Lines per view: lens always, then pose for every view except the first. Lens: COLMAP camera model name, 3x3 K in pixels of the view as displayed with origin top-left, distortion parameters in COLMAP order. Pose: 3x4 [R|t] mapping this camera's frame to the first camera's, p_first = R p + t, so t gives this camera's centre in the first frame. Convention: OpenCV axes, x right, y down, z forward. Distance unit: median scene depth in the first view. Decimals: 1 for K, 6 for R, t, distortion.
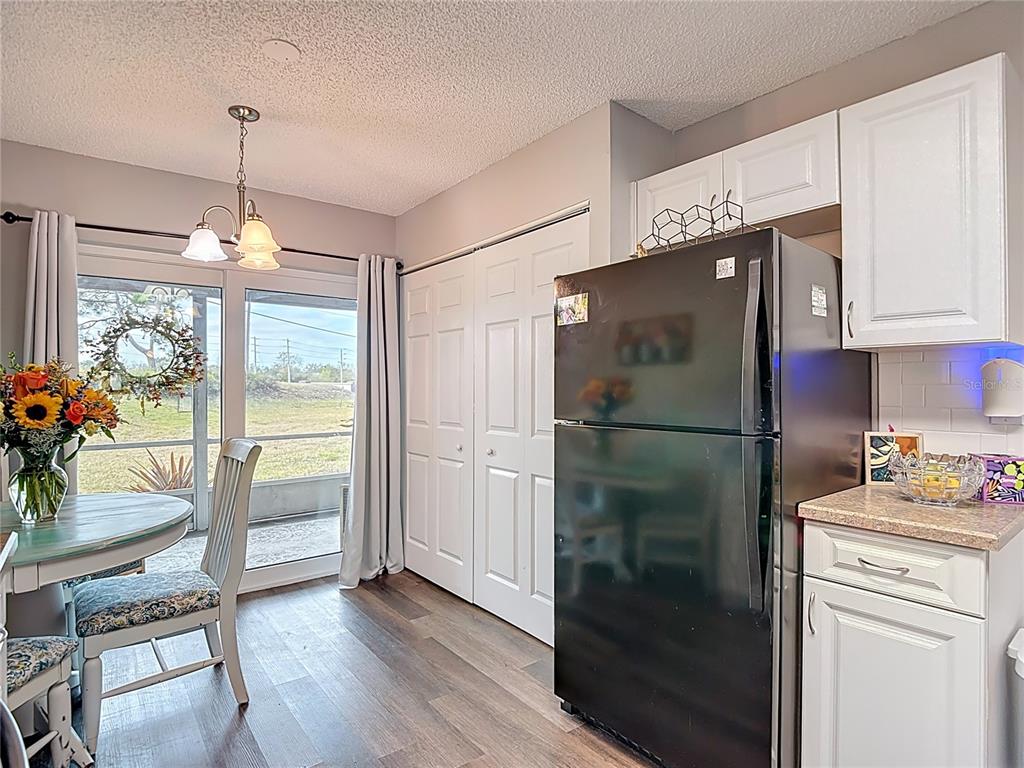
lens RADIAL K [[550.8, 0, 515.2], [0, 550.8, 383.4], [0, 0, 1]] dist [-0.003649, -0.011567]
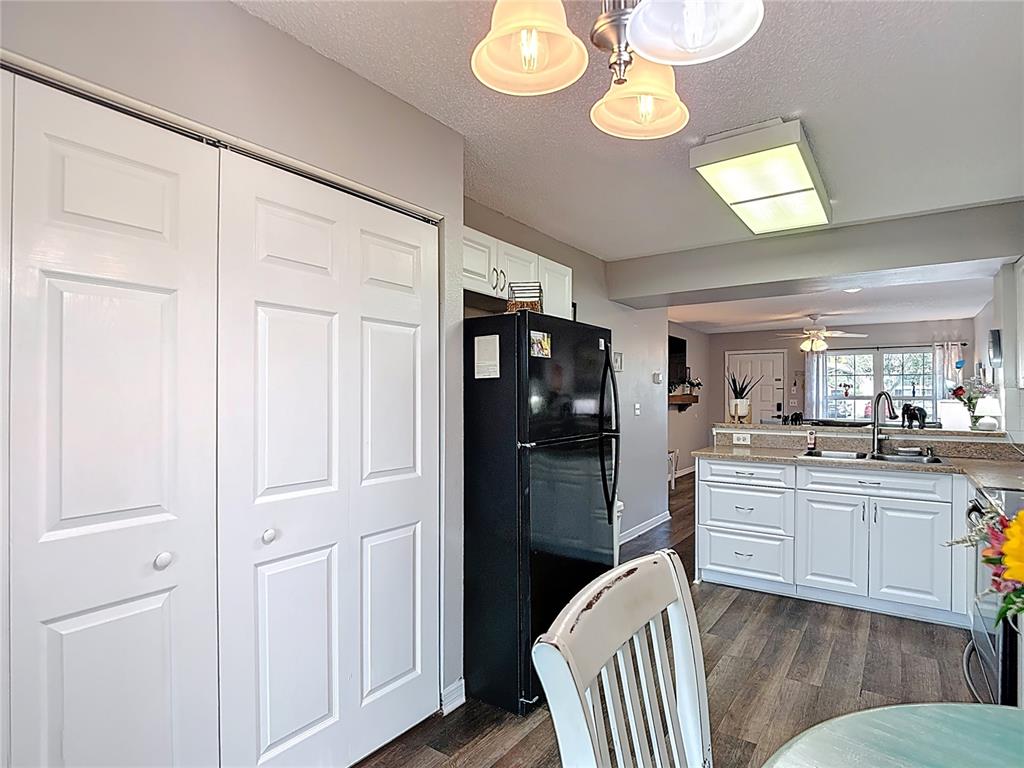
lens RADIAL K [[549.8, 0, 514.4], [0, 549.8, 386.2], [0, 0, 1]] dist [0.002697, -0.024424]
pose [[-0.289892, 0.017943, 0.956891, -0.765026], [-0.005665, 0.999775, -0.020463, -0.018928], [-0.957042, -0.011353, -0.289725, 1.088814]]
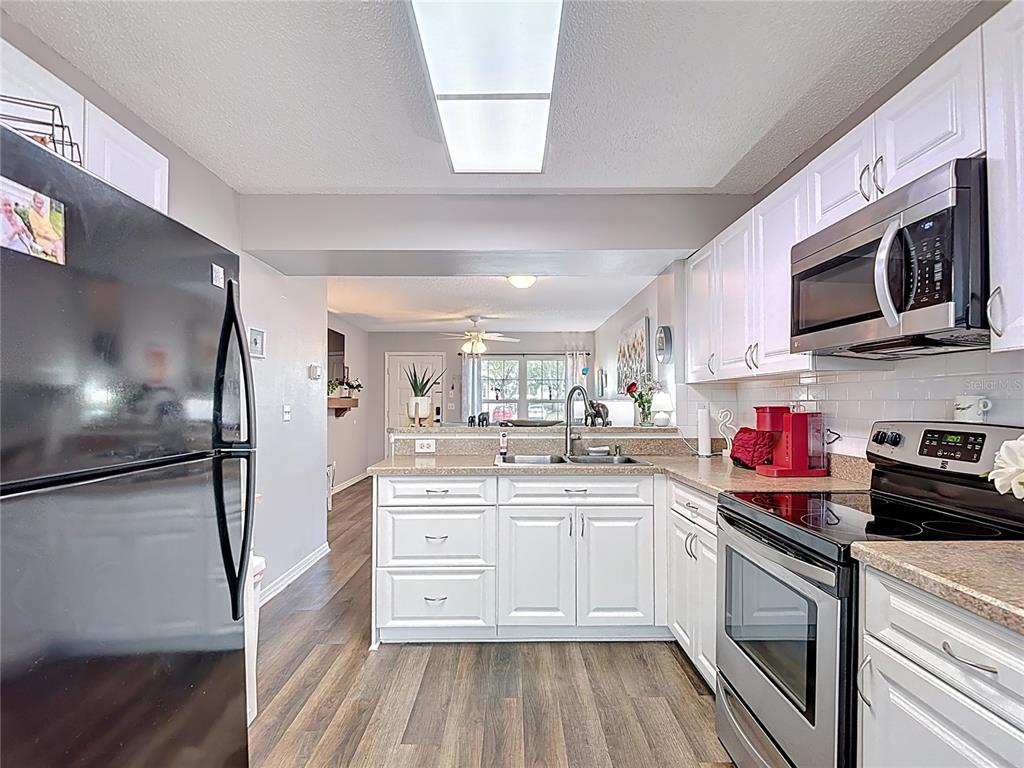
lens RADIAL K [[551.3, 0, 516.2], [0, 551.3, 398.0], [0, 0, 1]] dist [-0.001208, -0.024132]
pose [[-0.790975, 0.010628, 0.611756, -0.352246], [0.001651, 0.999883, -0.015235, 0.008051], [-0.611846, -0.011040, -0.790900, 0.862425]]
